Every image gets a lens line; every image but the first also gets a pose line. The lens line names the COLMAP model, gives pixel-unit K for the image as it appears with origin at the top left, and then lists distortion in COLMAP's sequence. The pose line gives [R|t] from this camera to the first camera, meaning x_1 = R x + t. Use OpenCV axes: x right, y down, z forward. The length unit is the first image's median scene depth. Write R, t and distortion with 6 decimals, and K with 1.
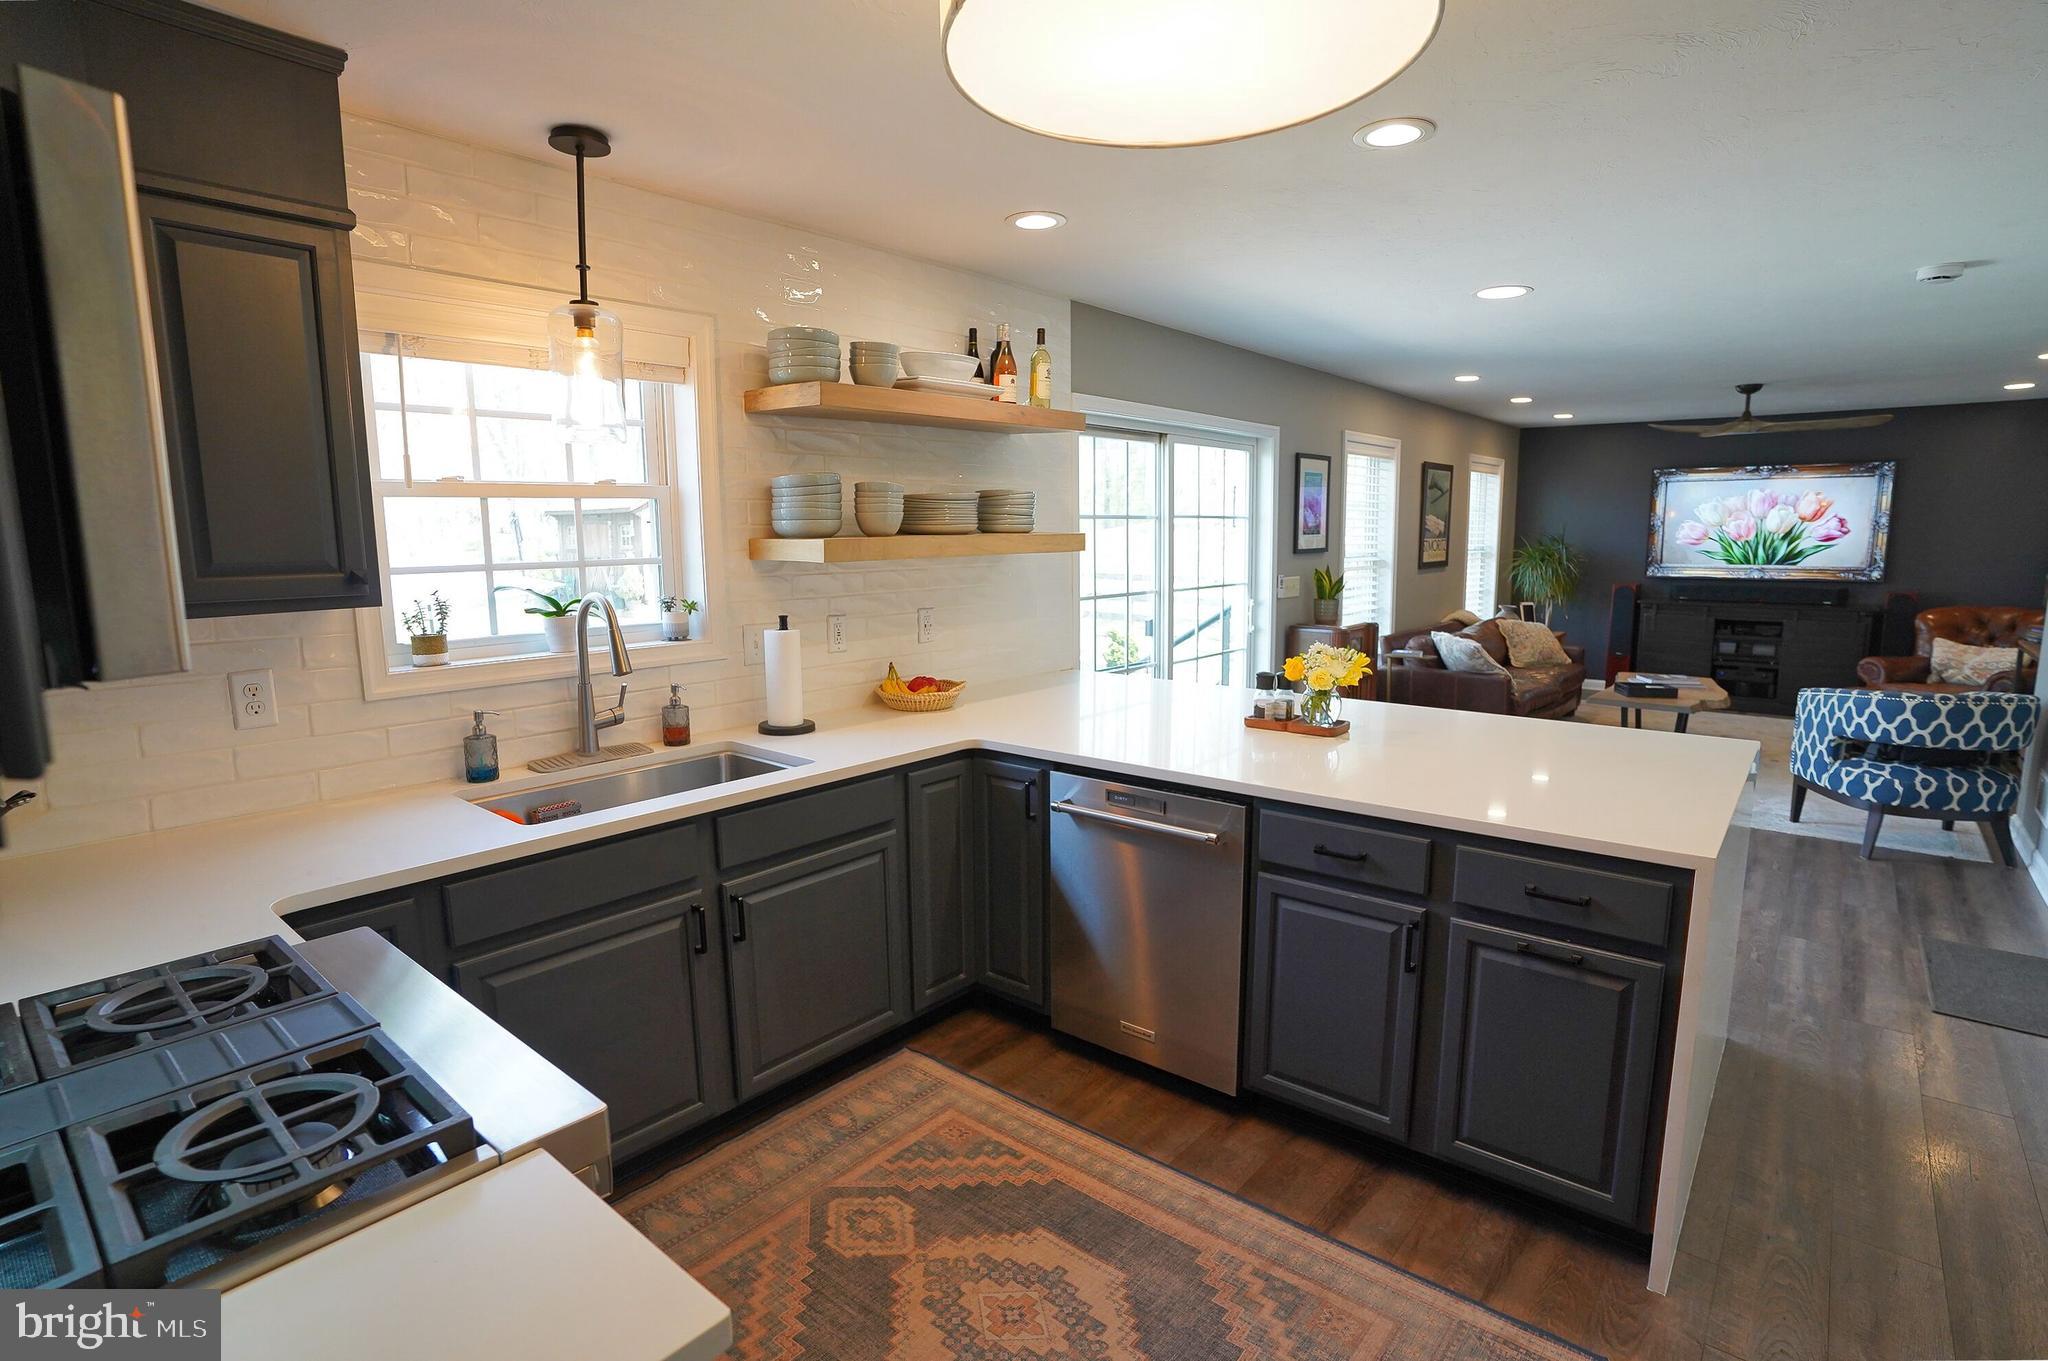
lens RADIAL K [[1005.7, 0, 978.1], [0, 1005.7, 695.5], [0, 0, 1]] dist [-0.068248, 0.017277]
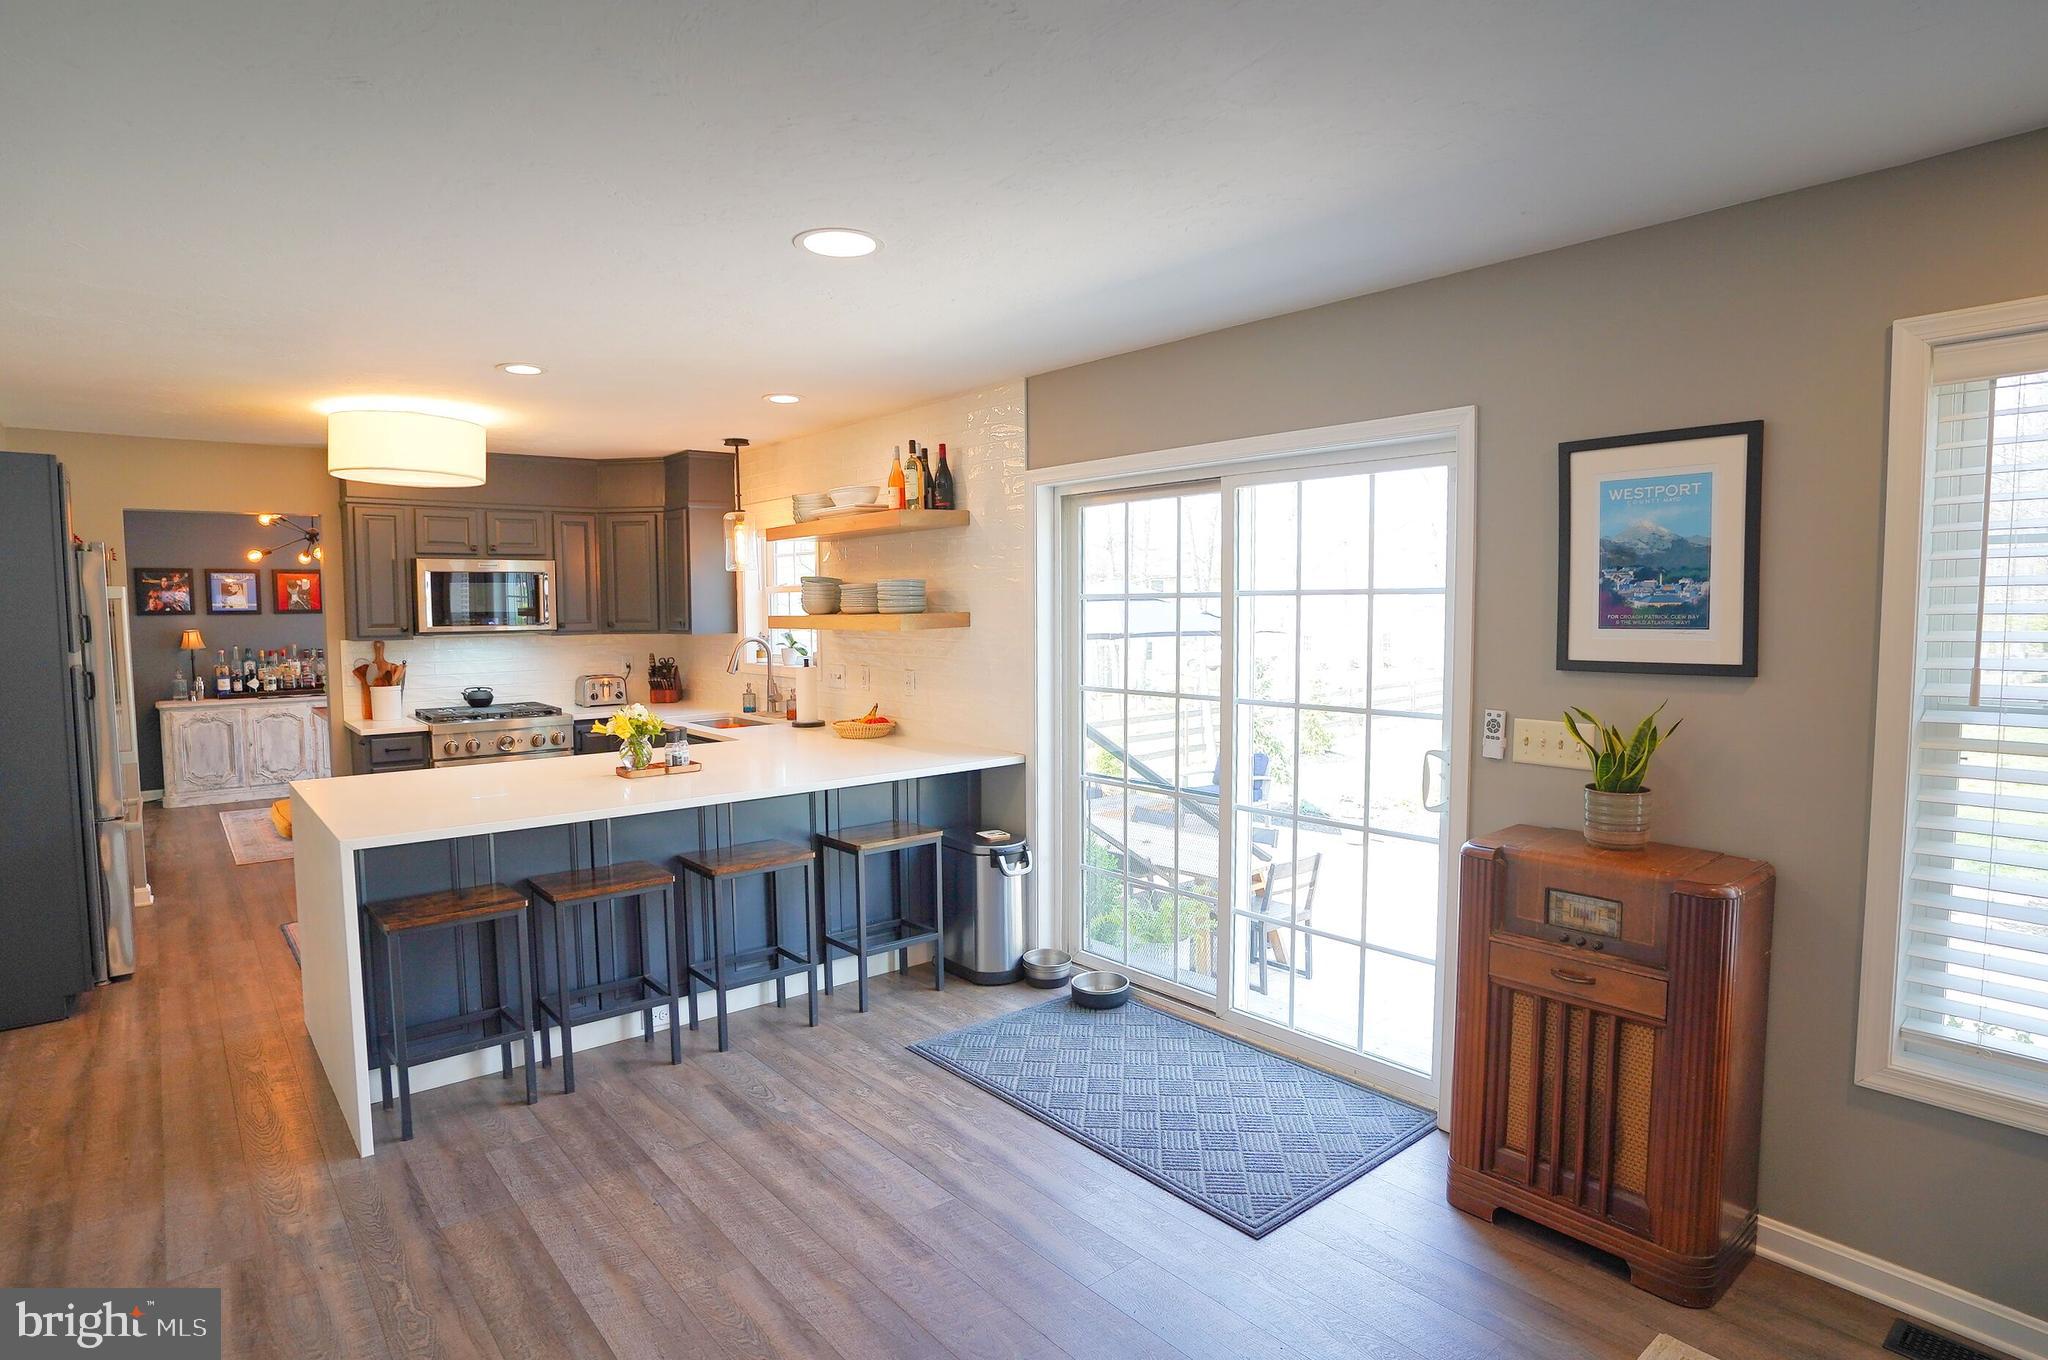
lens RADIAL K [[1005.7, 0, 1001.2], [0, 1005.7, 688.3], [0, 0, 1]] dist [-0.068248, 0.017277]
pose [[-0.131458, 0.090800, -0.987155, 0.718194], [-0.154540, 0.981745, 0.110882, -0.133255], [0.979202, 0.167131, -0.115026, 0.746830]]
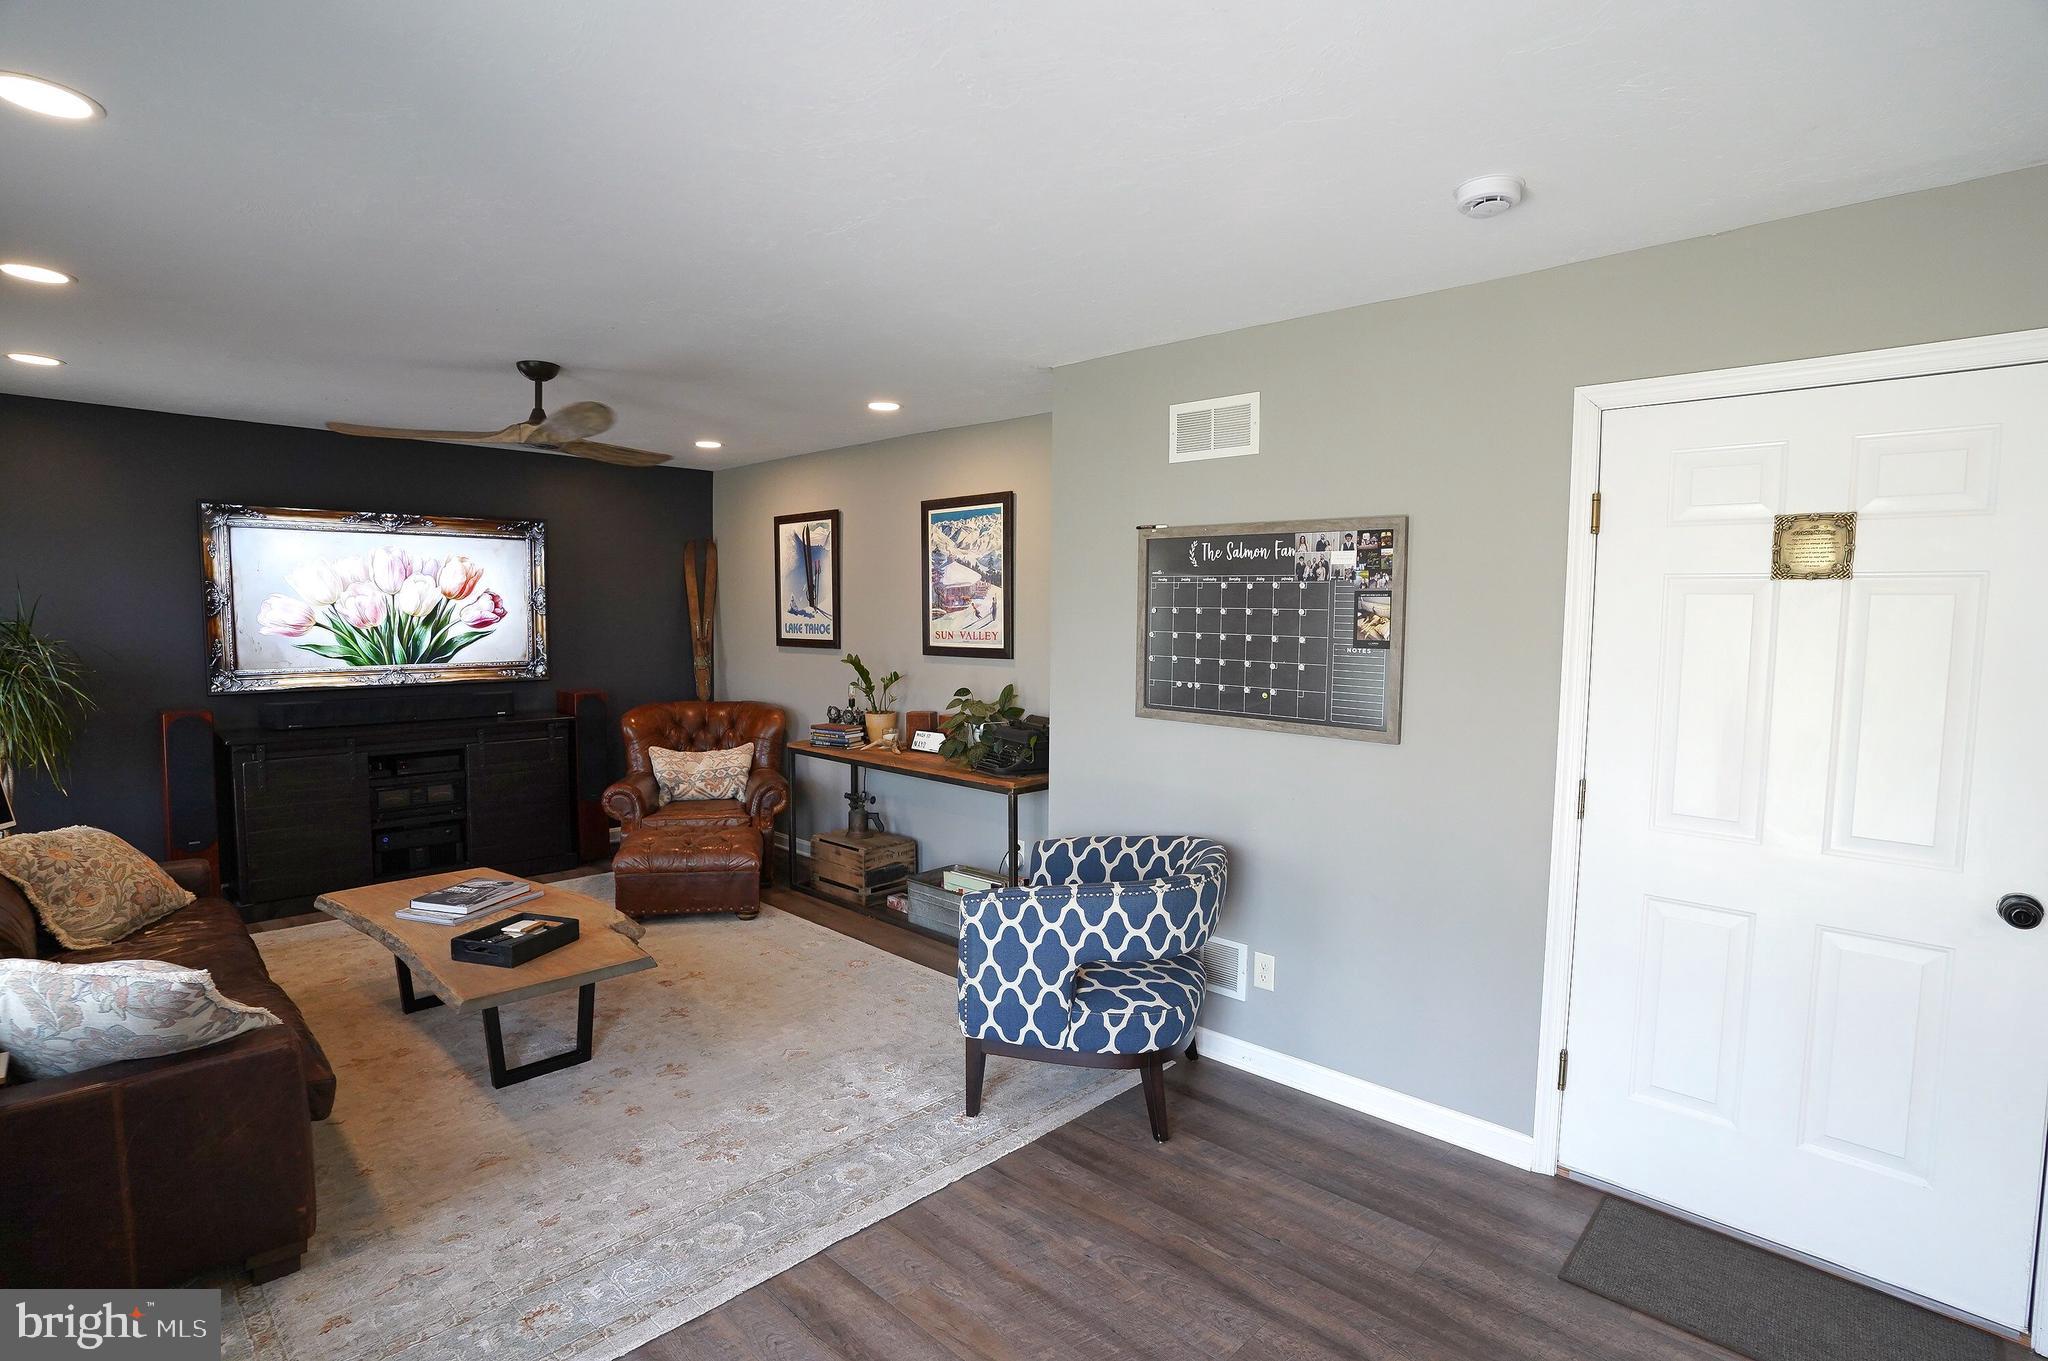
lens RADIAL K [[1005.7, 0, 1031.3], [0, 1005.7, 682.1], [0, 0, 1]] dist [-0.068248, 0.017277]
pose [[0.031872, -0.059072, 0.997745, 0.203690], [0.148976, 0.987382, 0.053700, -0.120609], [-0.988327, 0.146928, 0.040271, 0.702154]]
